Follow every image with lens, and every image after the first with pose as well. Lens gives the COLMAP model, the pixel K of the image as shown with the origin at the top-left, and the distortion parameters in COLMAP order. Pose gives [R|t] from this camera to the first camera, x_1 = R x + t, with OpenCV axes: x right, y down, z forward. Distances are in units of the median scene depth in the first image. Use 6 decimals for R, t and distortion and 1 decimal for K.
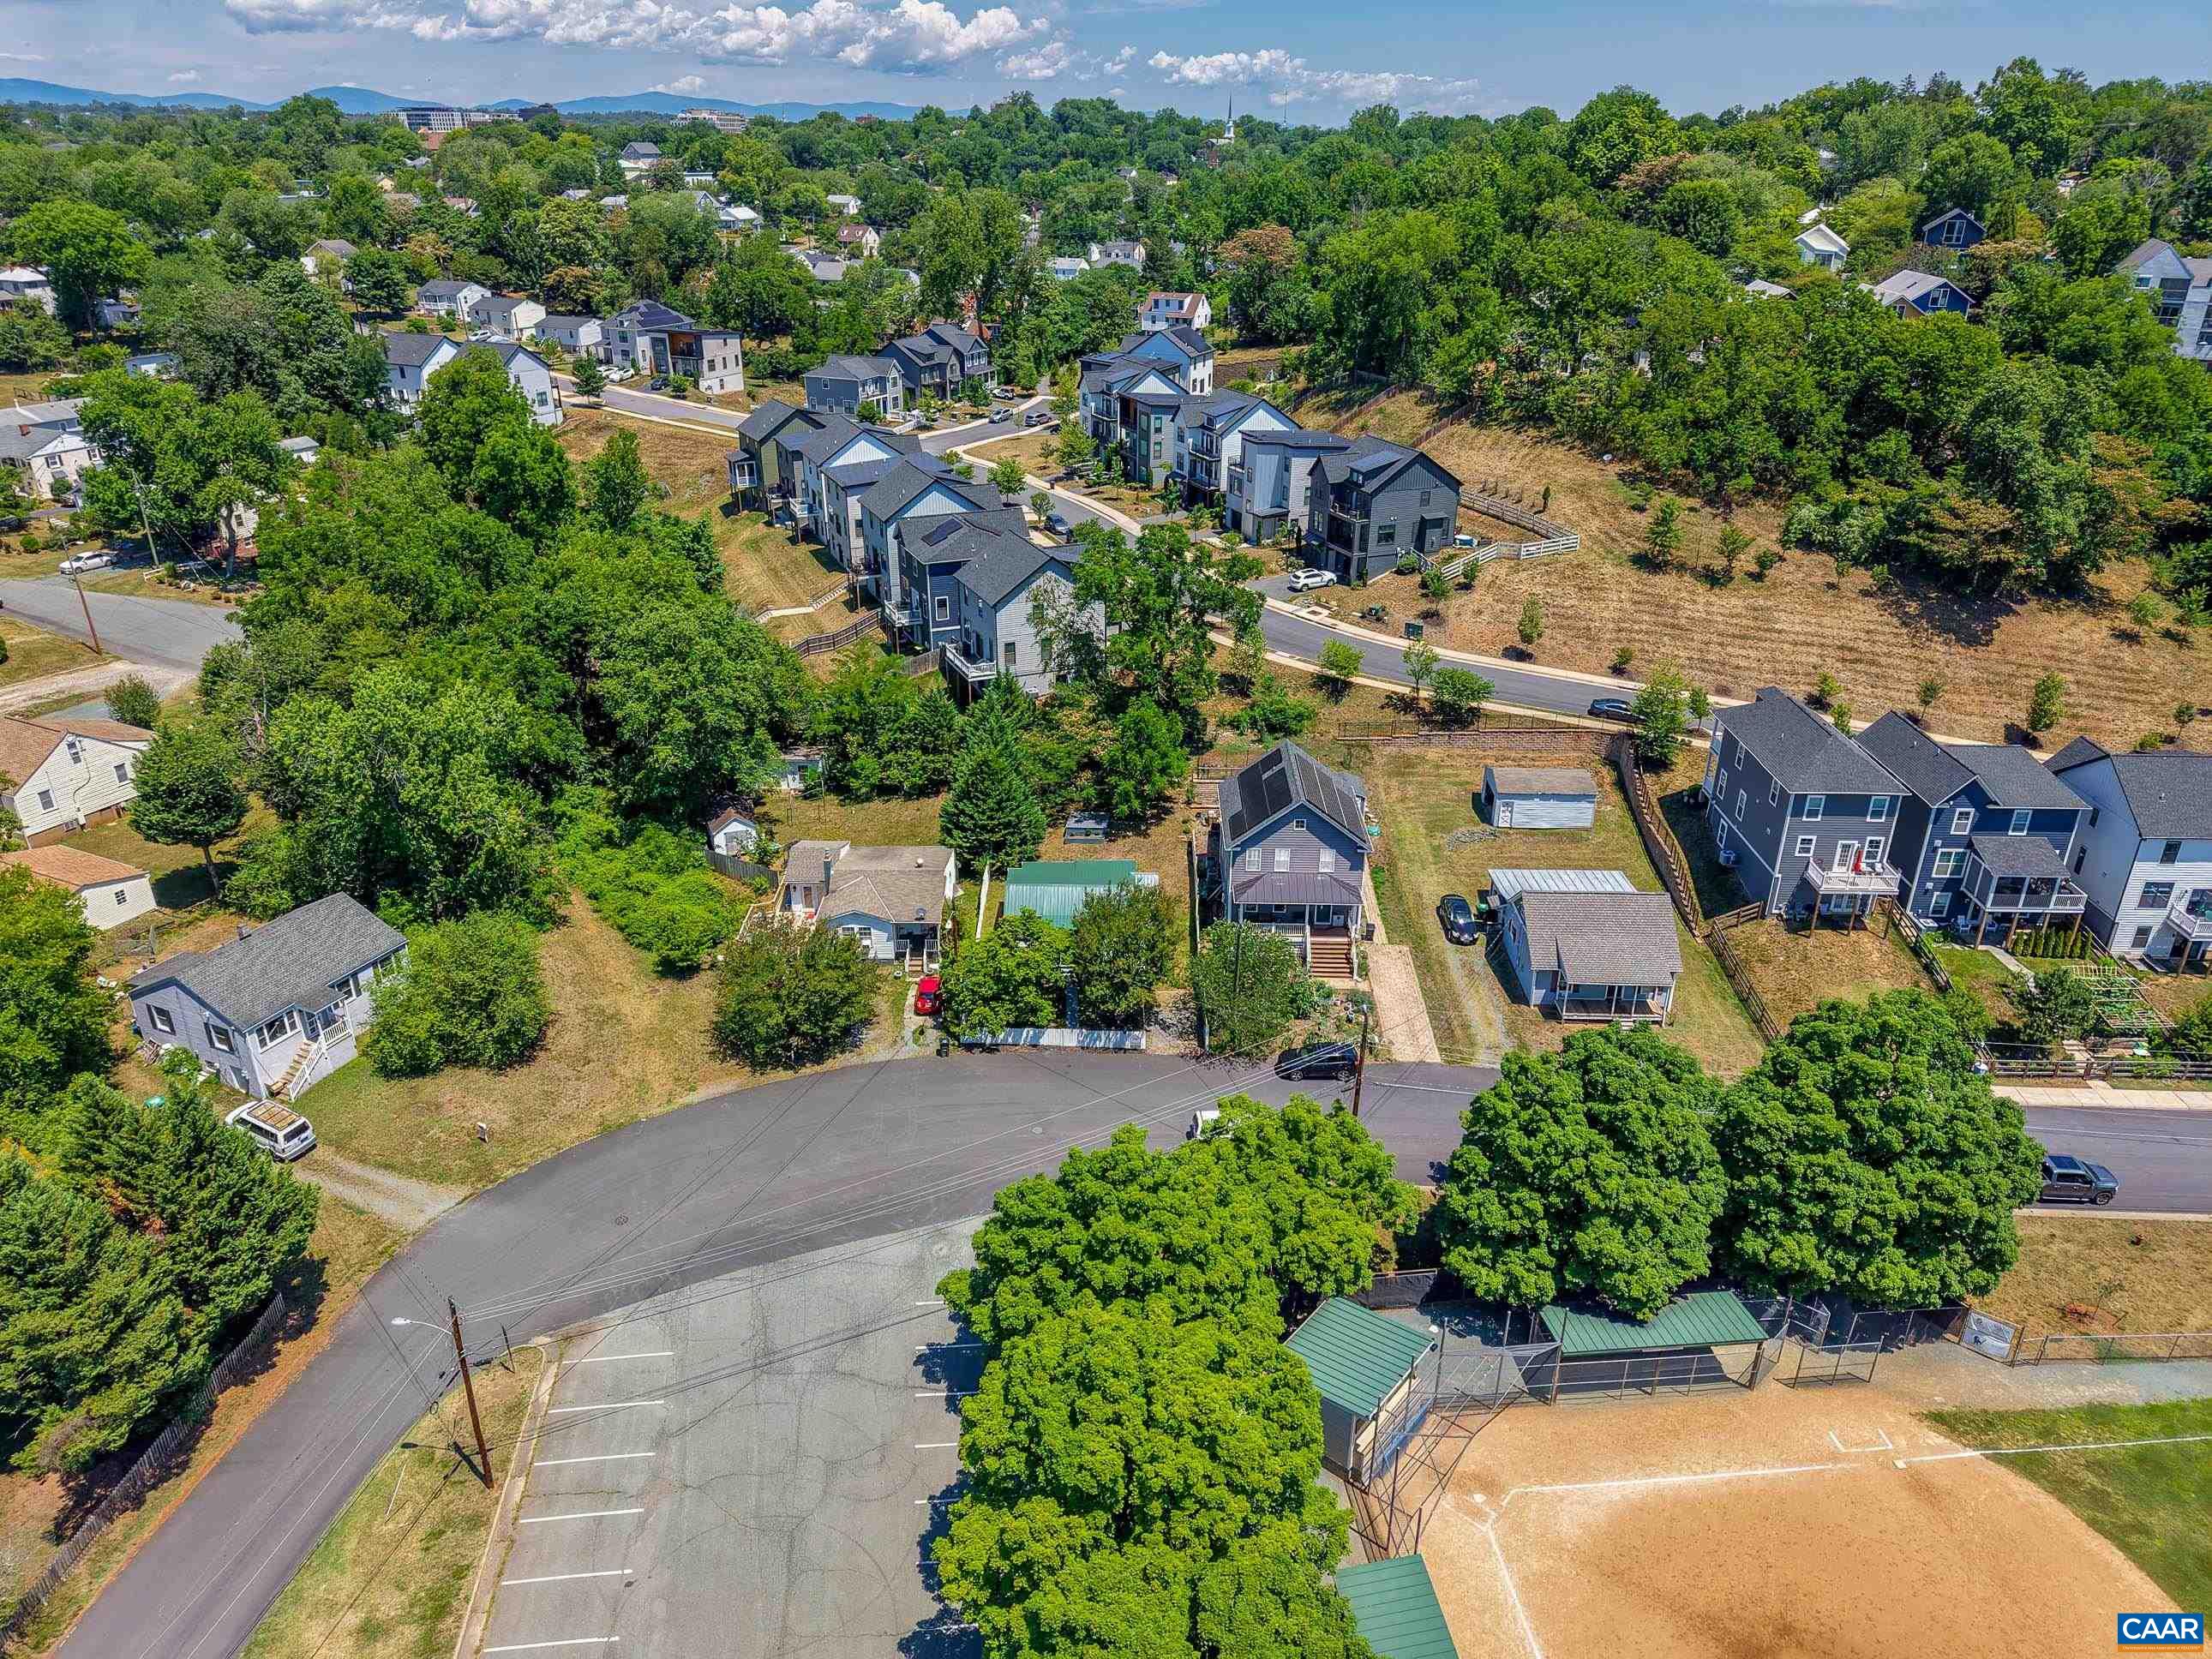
lens RADIAL K [[1500.4, 0, 1108.8], [0, 1500.4, 804.1], [0, 0, 1]] dist [0.010038, -0.001300]
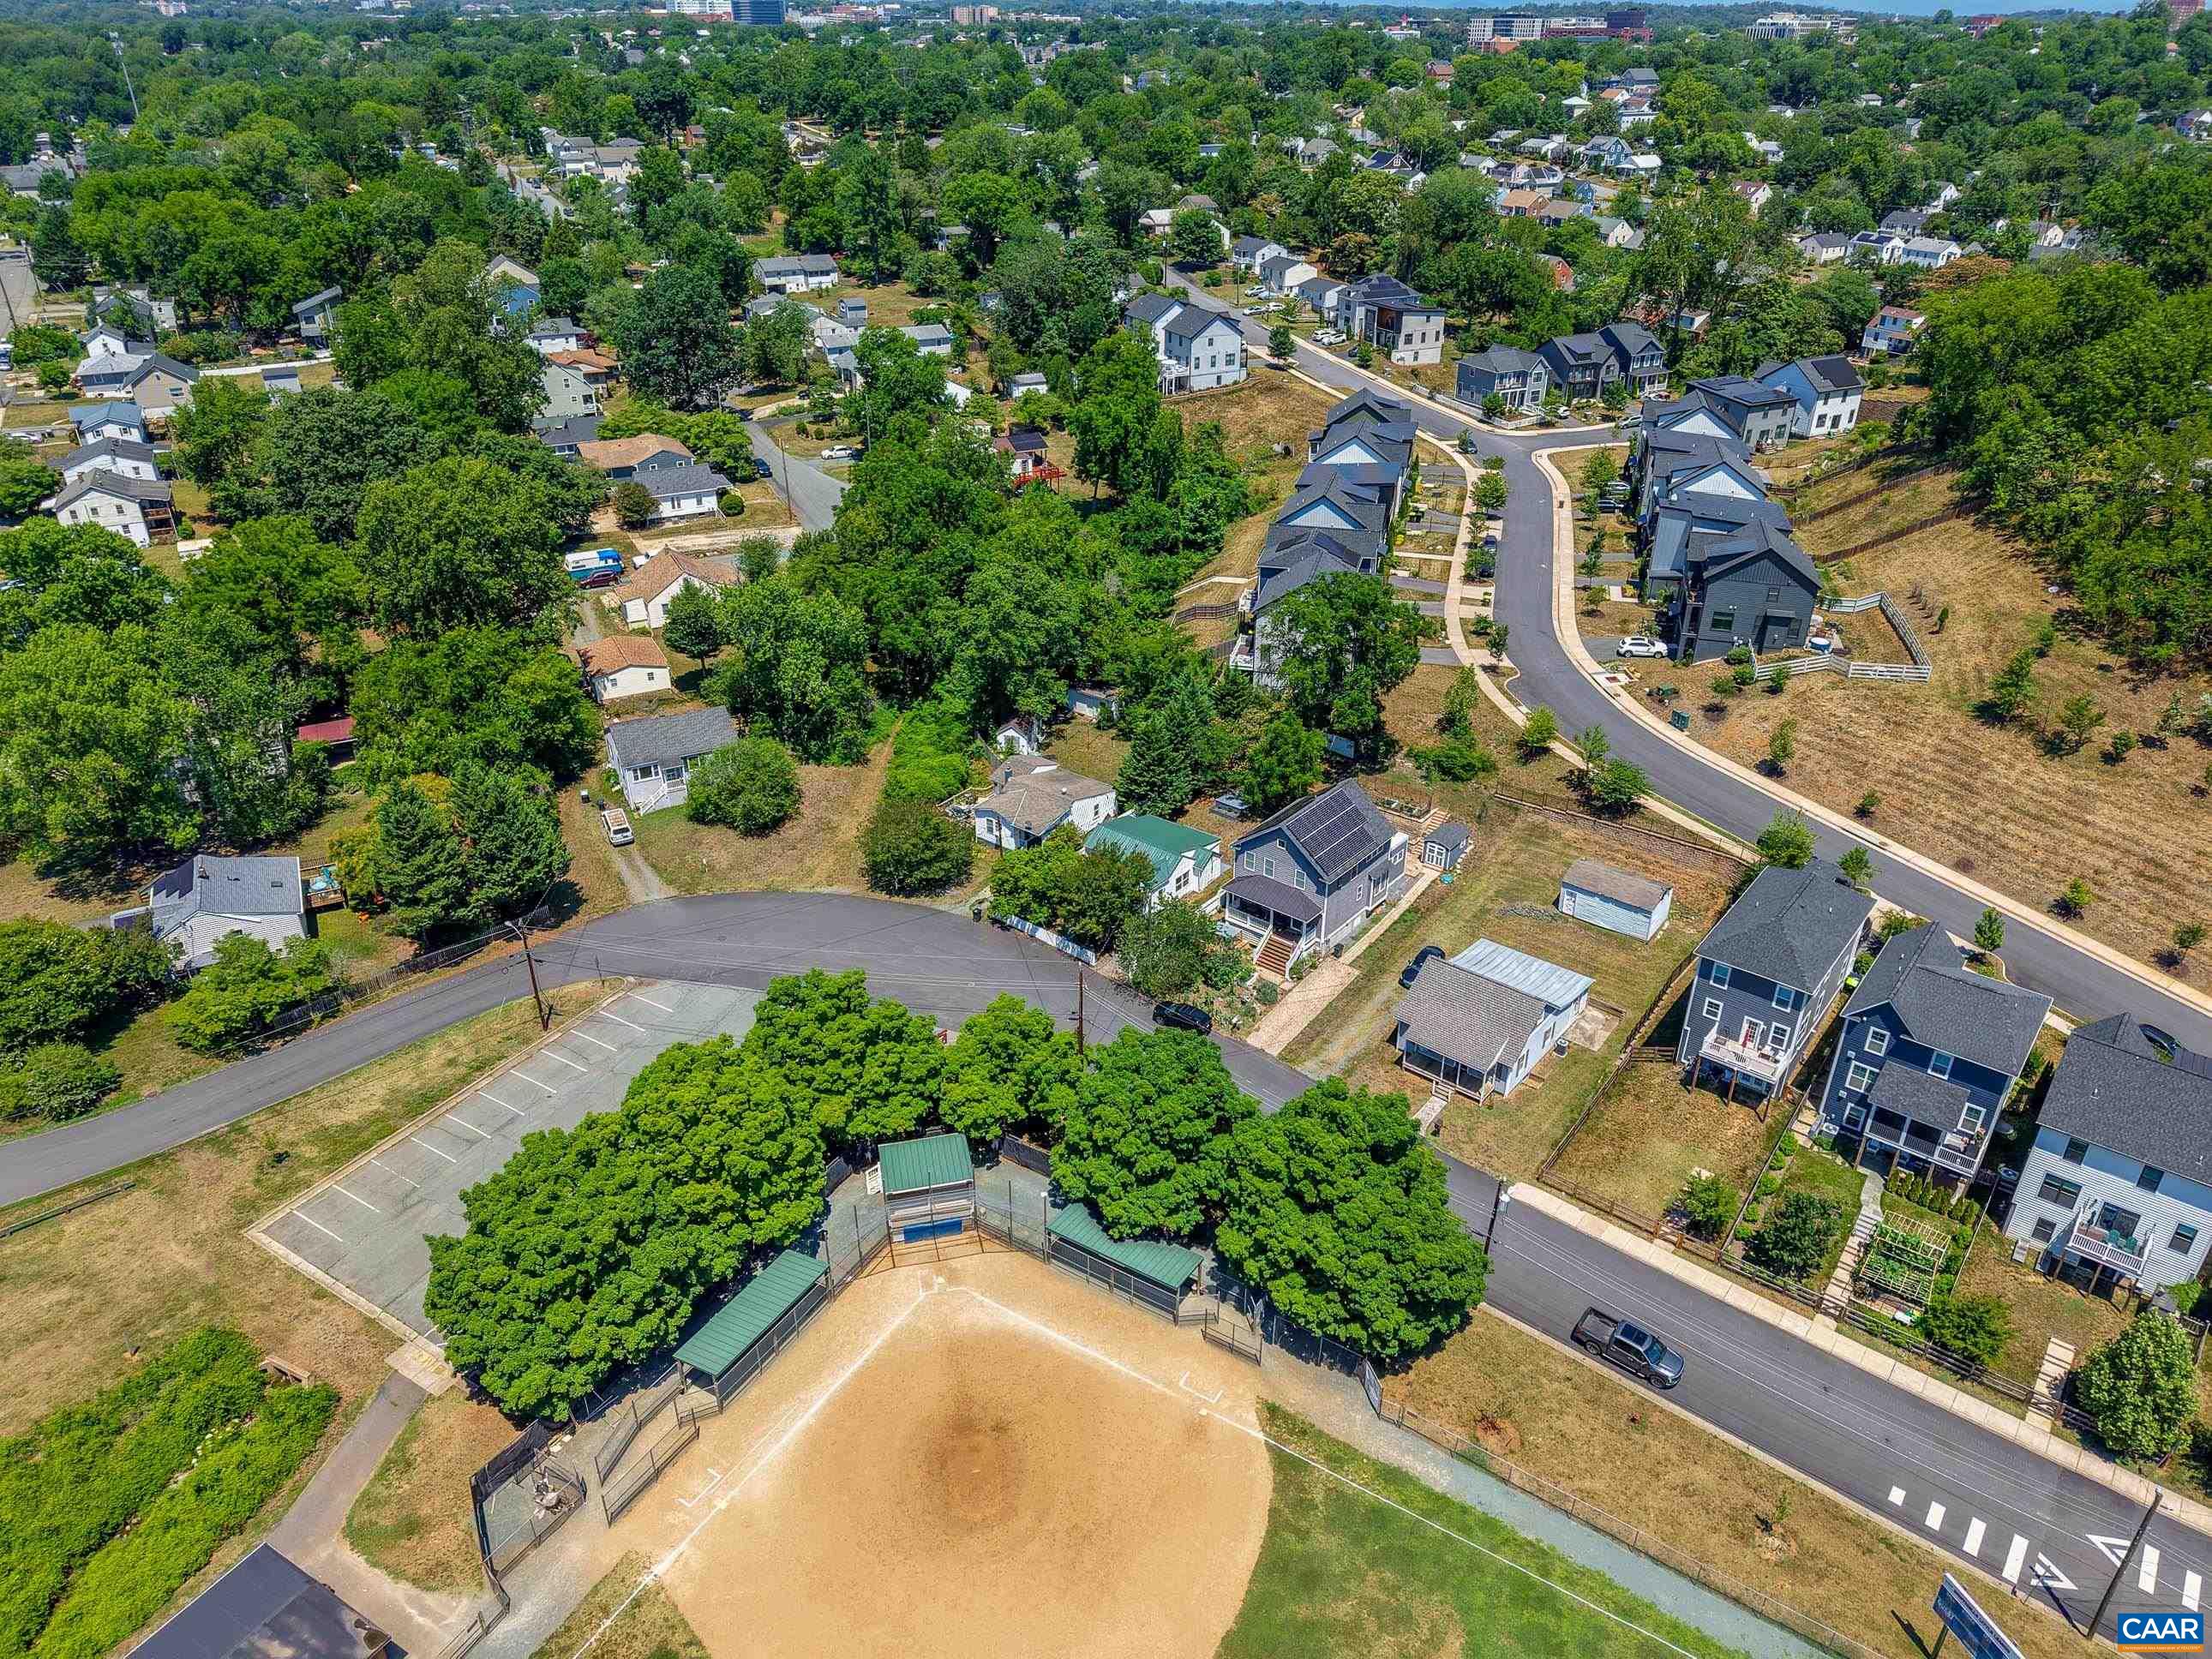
lens RADIAL K [[1482.4, 0, 1106.0], [0, 1482.4, 829.5], [0, 0, 1]] dist [0.034402, -0.034613]
pose [[0.789106, 0.289008, -0.542021, 0.591103], [-0.245828, 0.957240, 0.152513, -0.130111], [0.562921, 0.012896, 0.826410, -0.073106]]
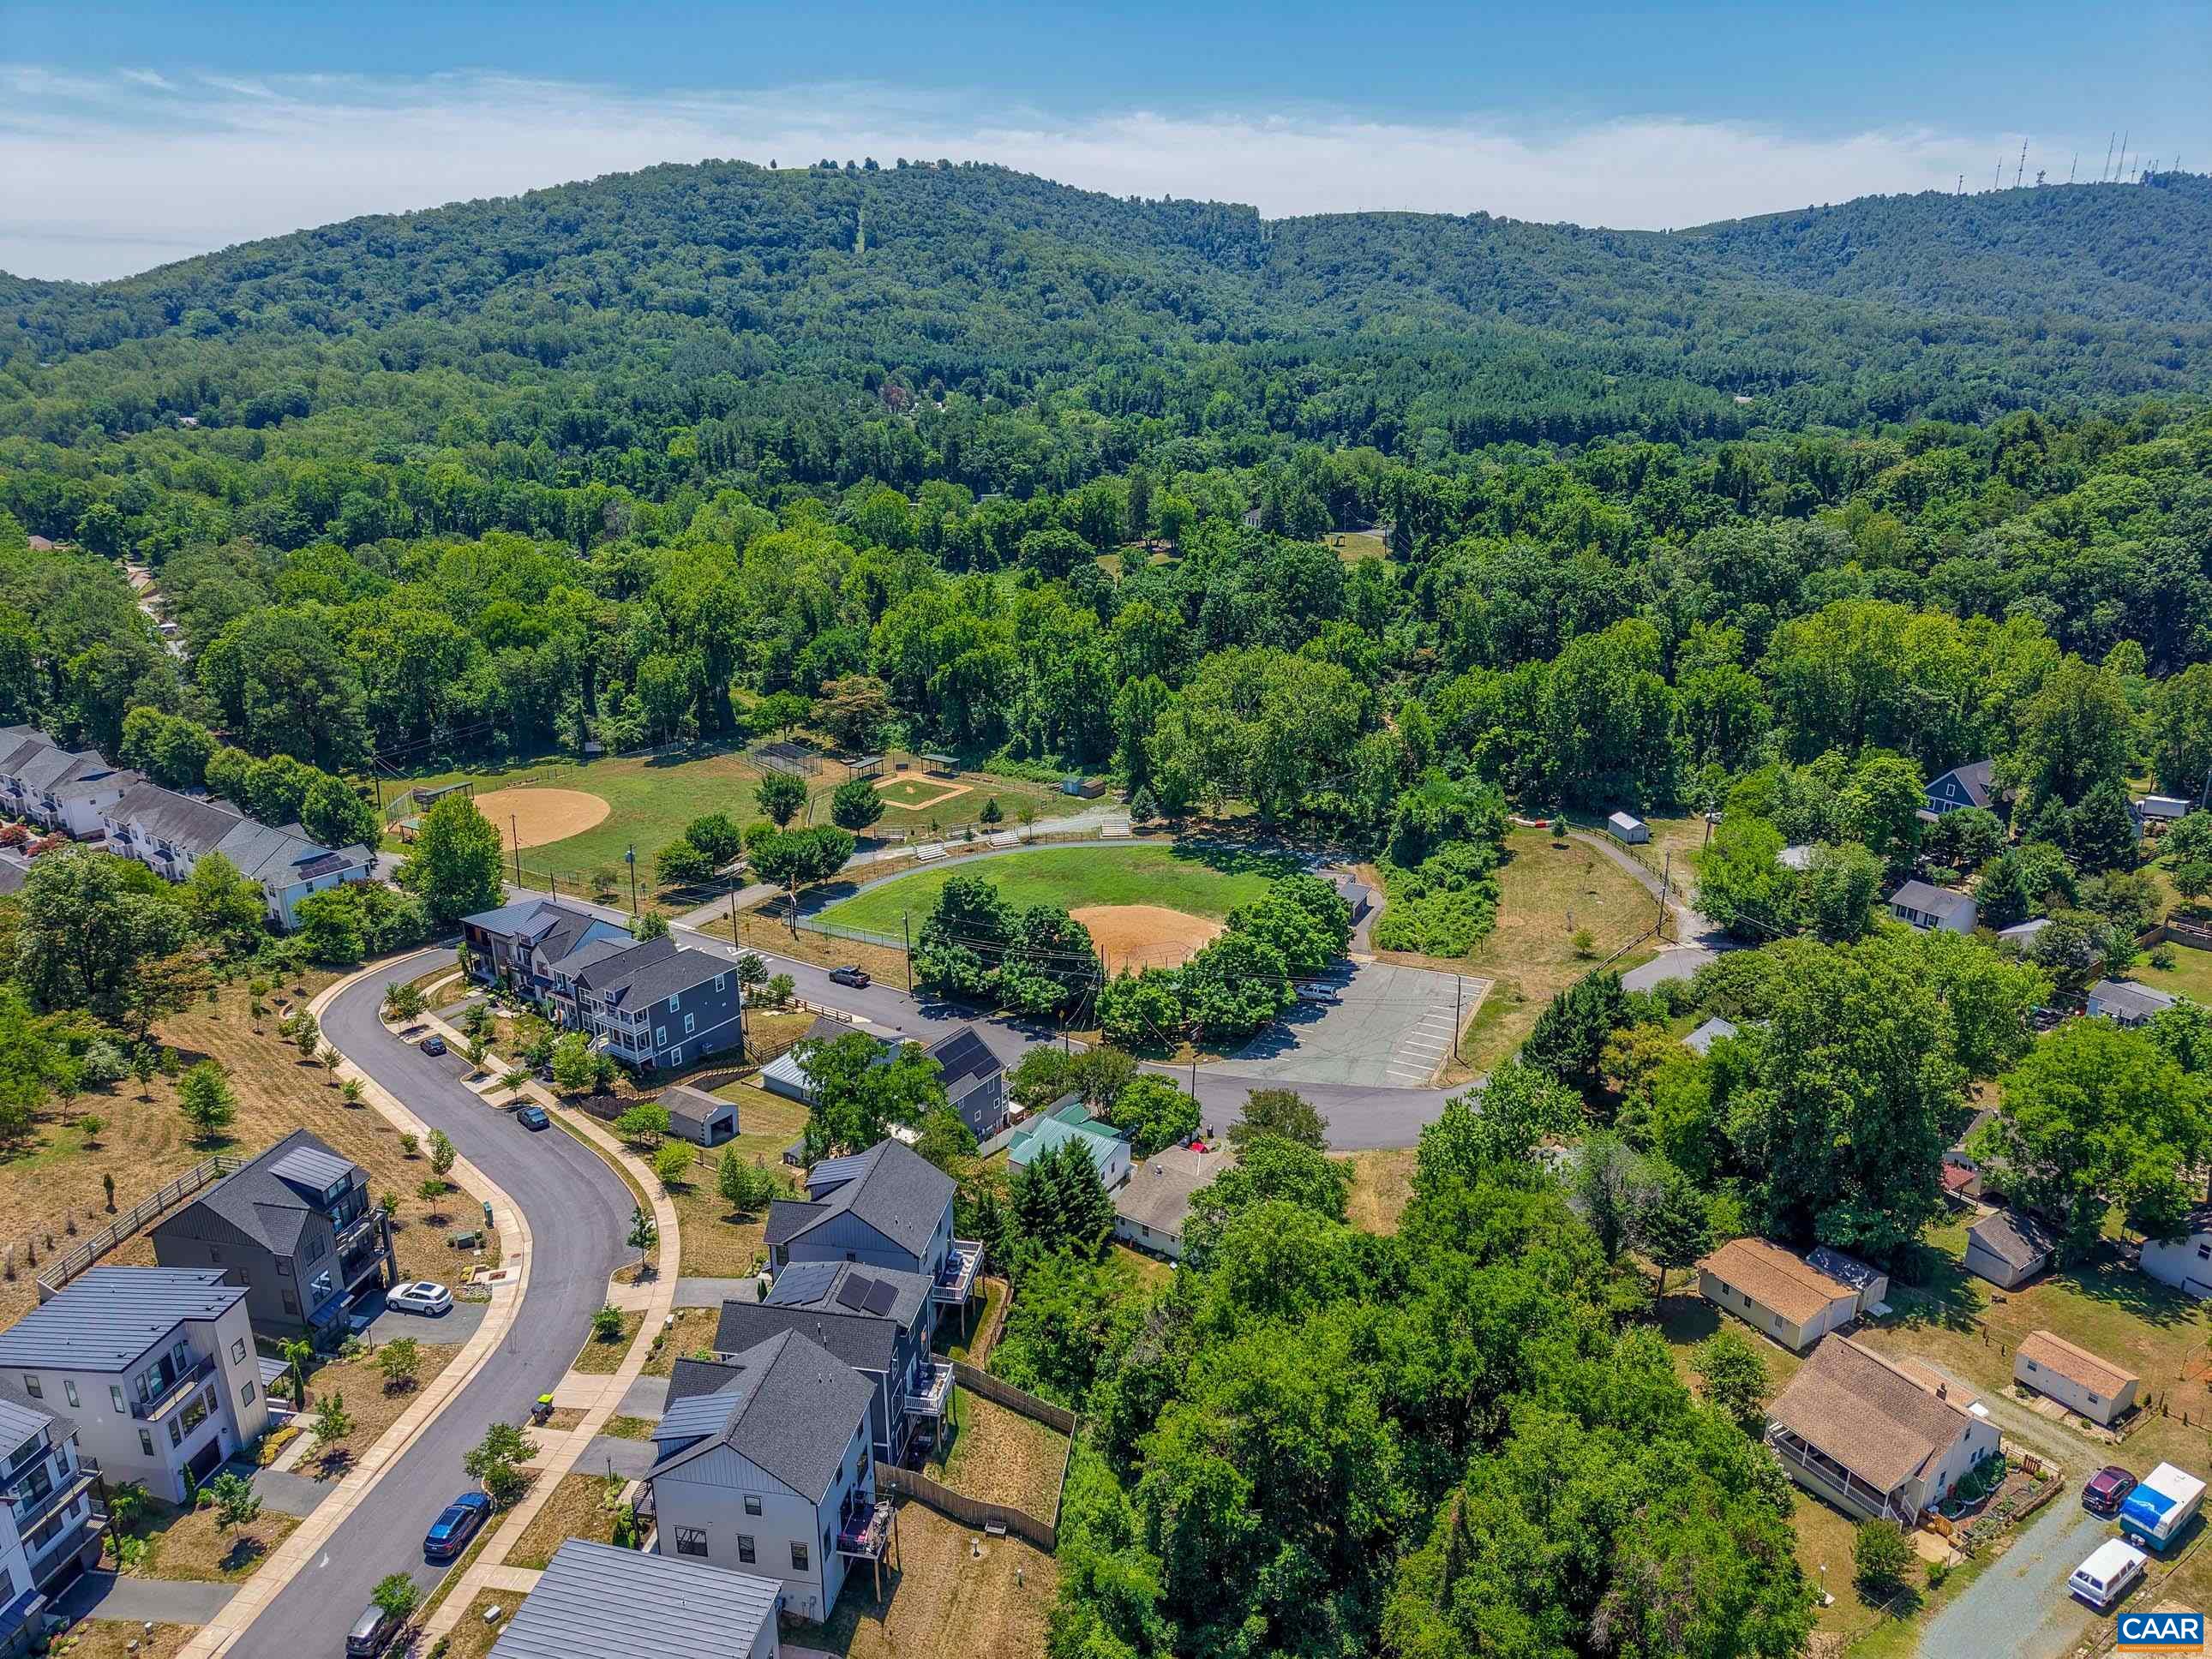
lens RADIAL K [[1455.3, 0, 1106.0], [0, 1455.3, 829.5], [0, 0, 1]] dist [0.146091, -0.273350]
pose [[-0.837608, -0.174816, 0.517545, -0.681385], [0.219389, 0.759998, 0.611777, -0.965454], [-0.500282, 0.625973, -0.598227, 1.525583]]
